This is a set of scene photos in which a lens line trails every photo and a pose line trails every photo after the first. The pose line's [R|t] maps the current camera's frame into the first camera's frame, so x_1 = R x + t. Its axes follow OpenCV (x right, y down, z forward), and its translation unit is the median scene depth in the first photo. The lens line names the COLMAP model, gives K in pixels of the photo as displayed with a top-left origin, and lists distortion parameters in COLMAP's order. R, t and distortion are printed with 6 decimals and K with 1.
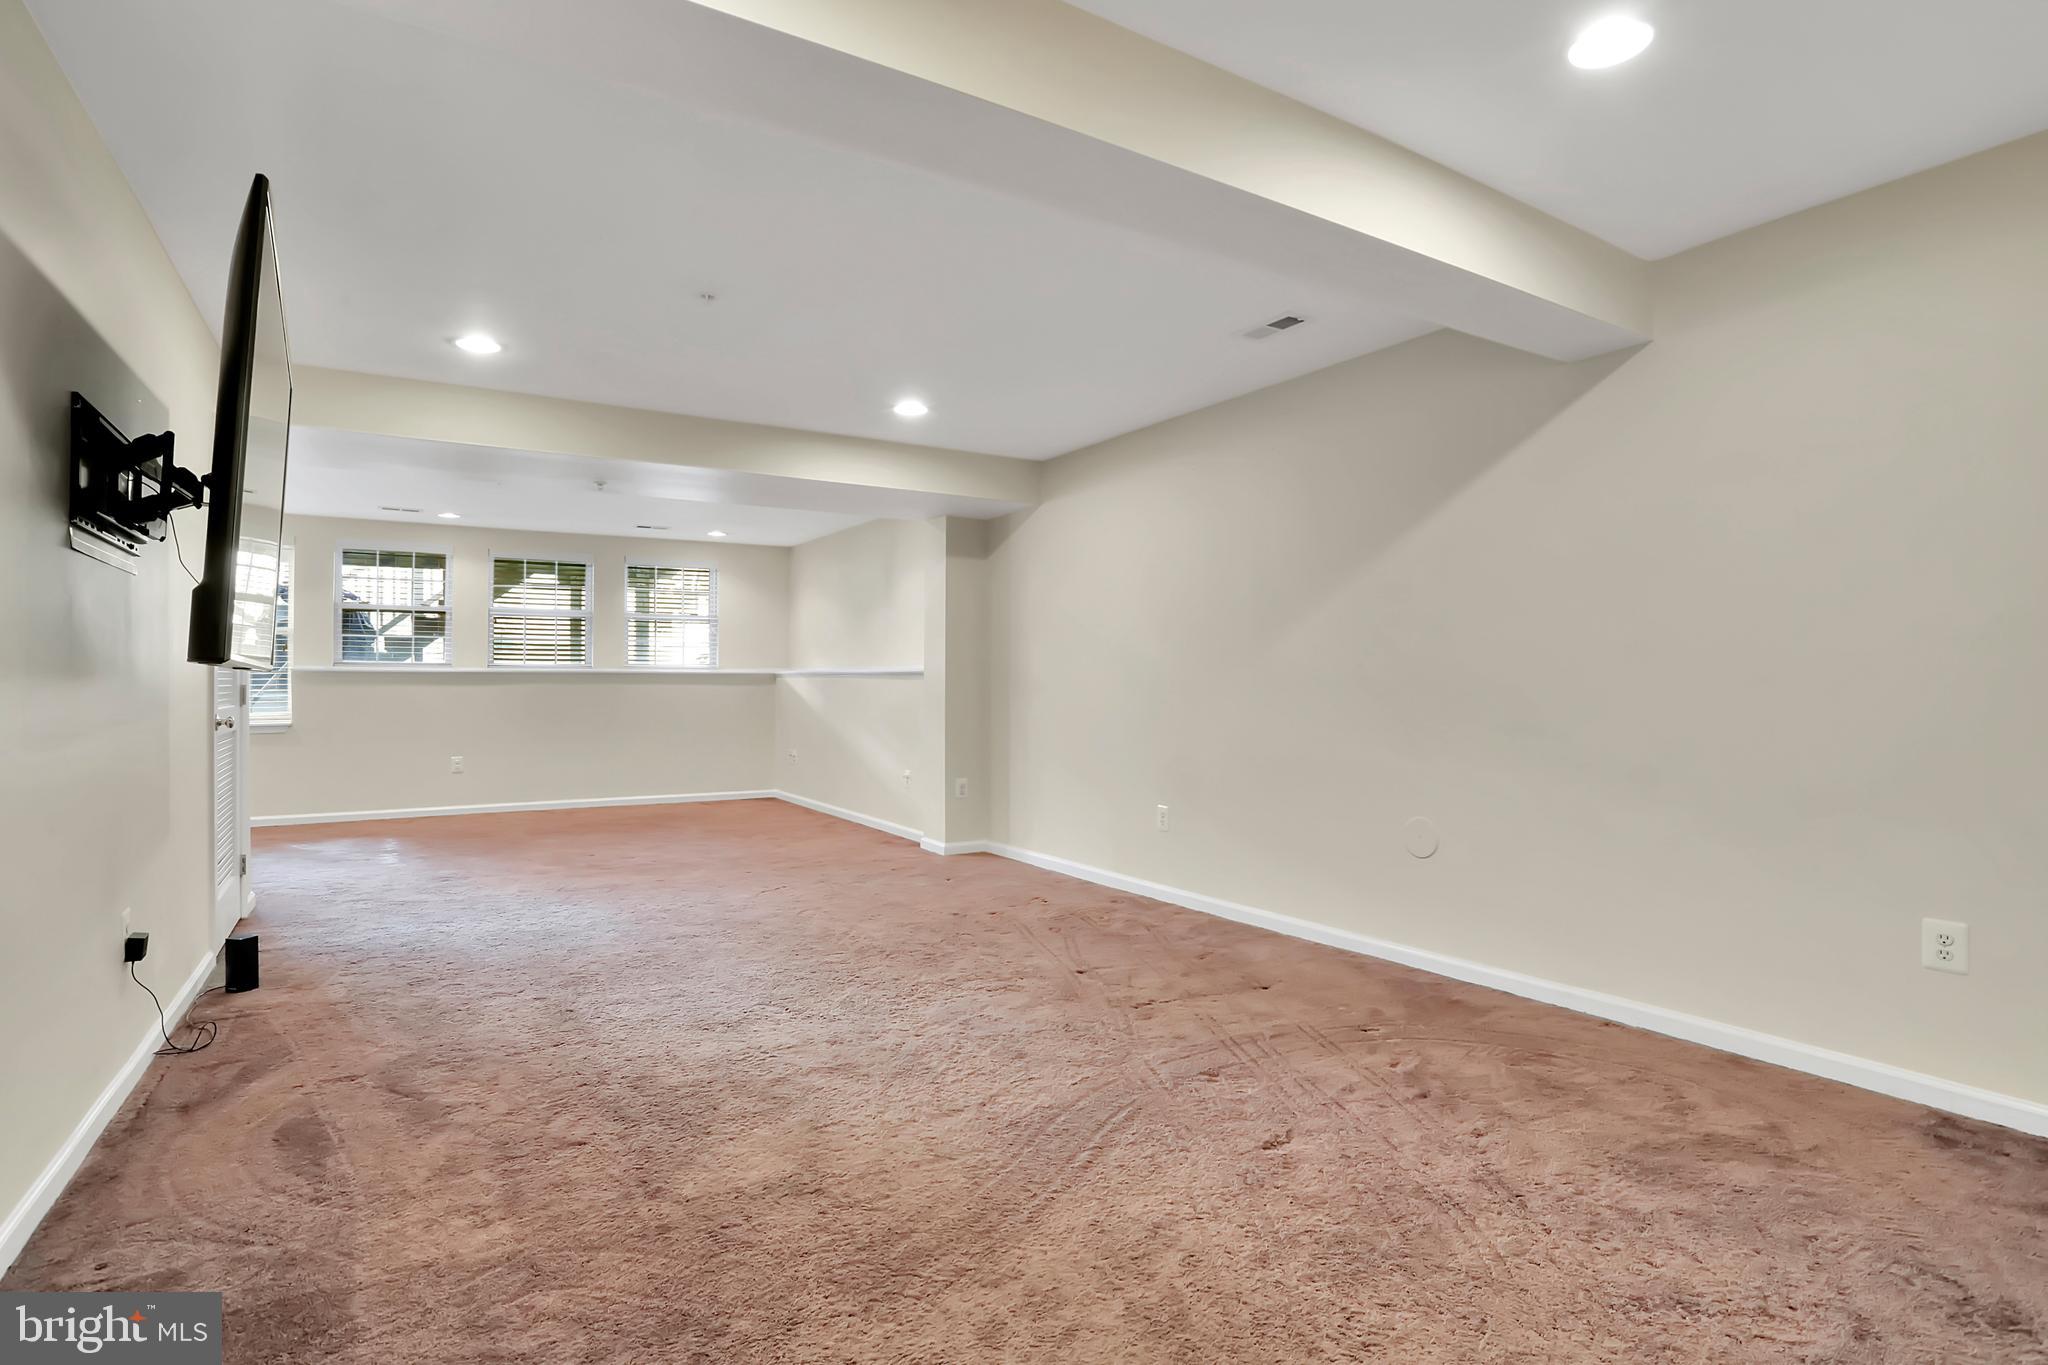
lens RADIAL K [[992.5, 0, 1033.0], [0, 992.5, 680.0], [0, 0, 1]] dist [-0.055671, 0.018912]
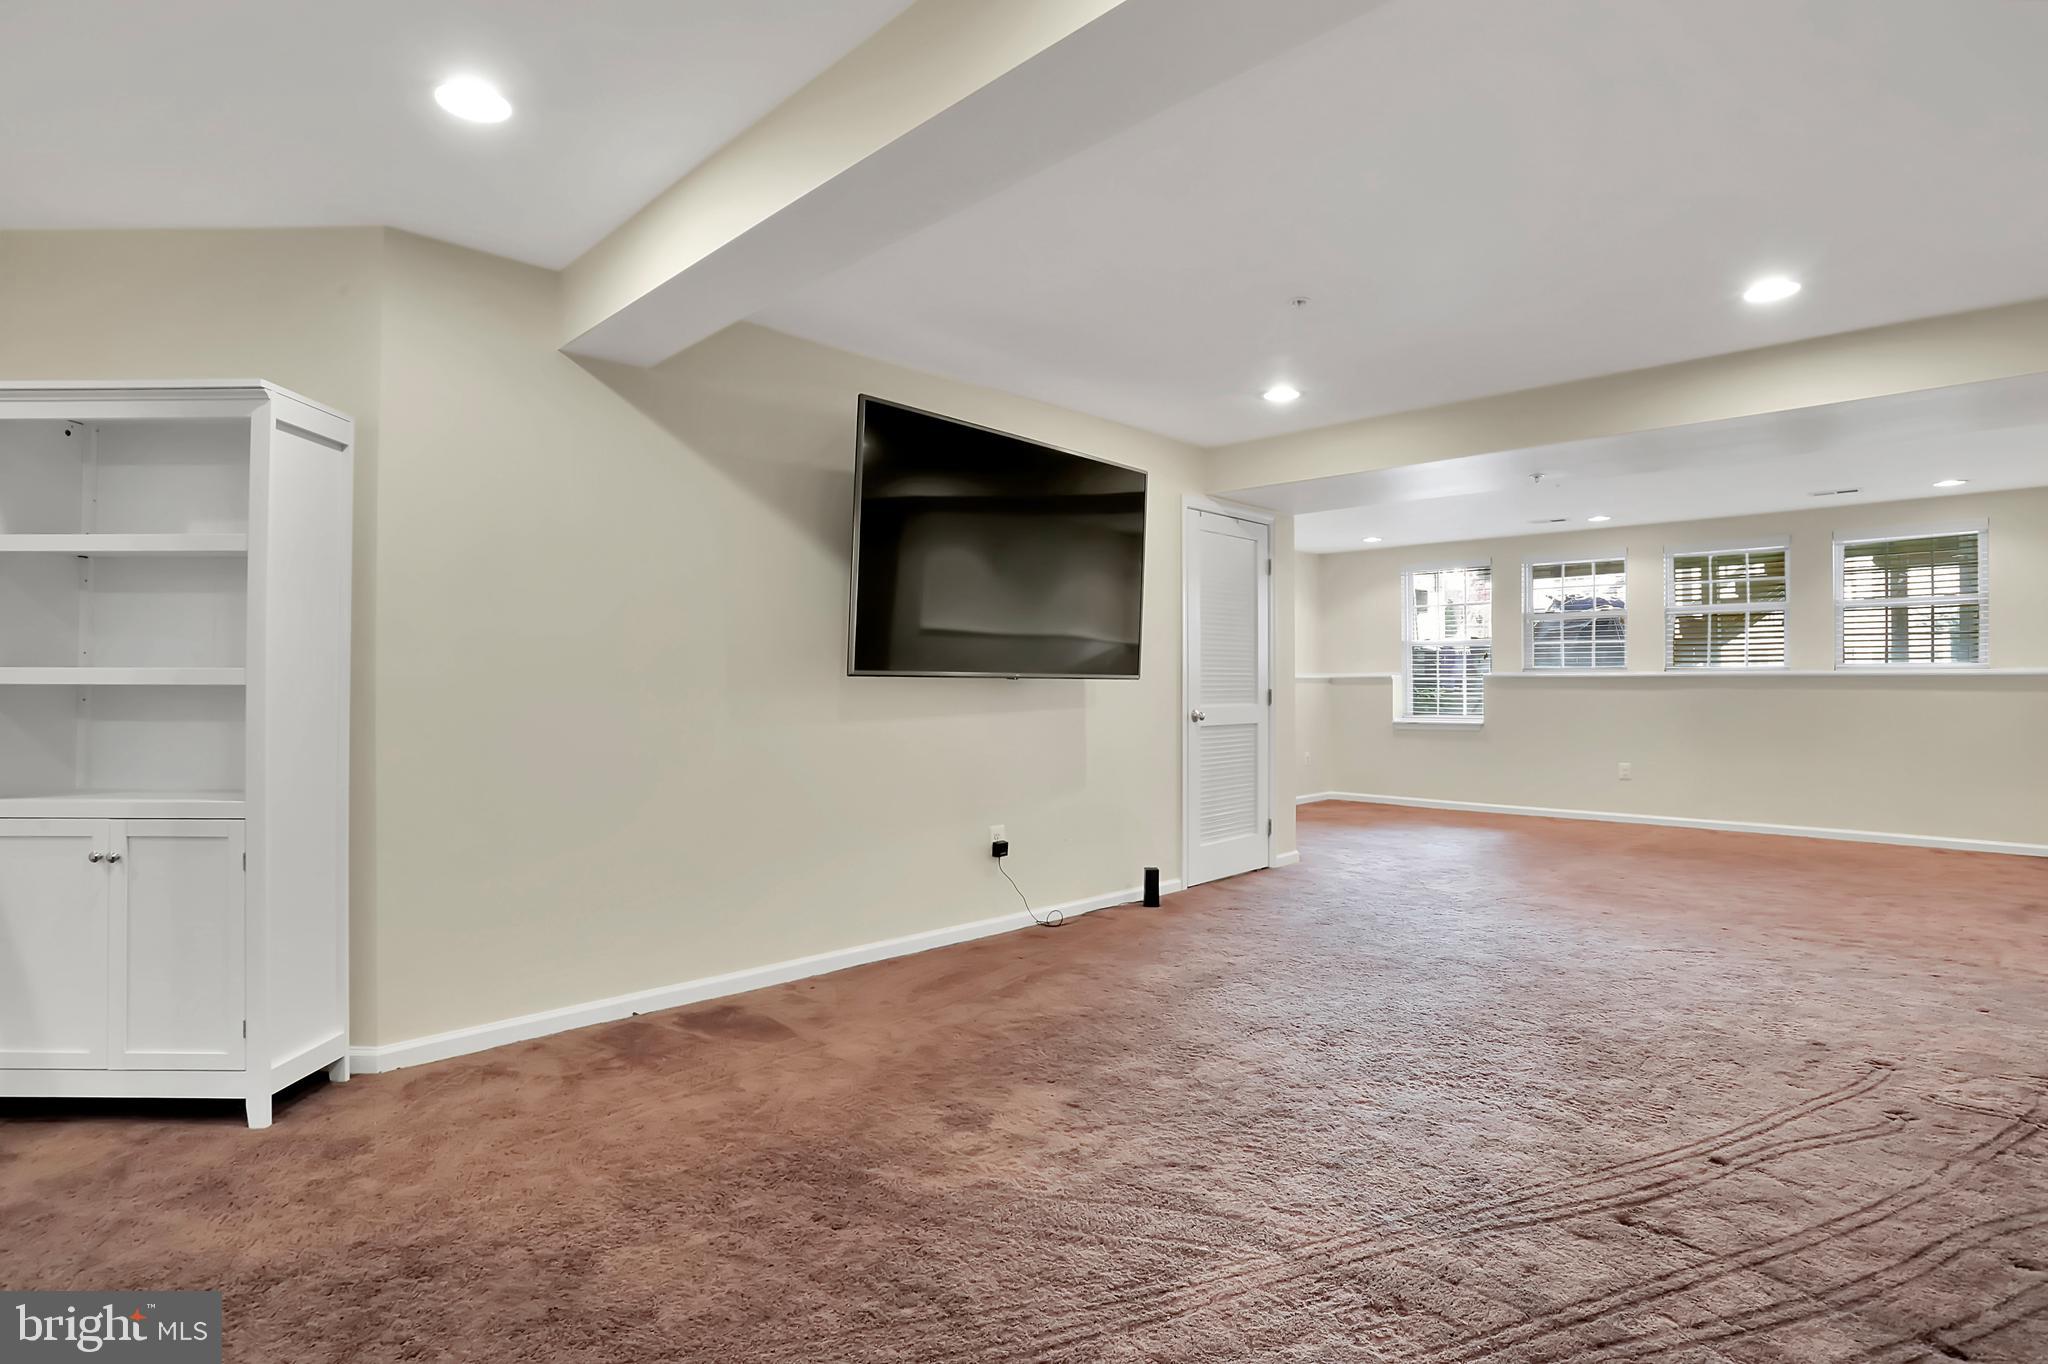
lens RADIAL K [[992.5, 0, 1033.0], [0, 992.5, 679.5], [0, 0, 1]] dist [-0.055671, 0.018912]
pose [[0.248607, -0.010995, -0.968542, 0.213384], [0.005874, 0.999934, -0.009843, 0.000177], [0.968587, -0.003243, 0.248655, 0.179992]]
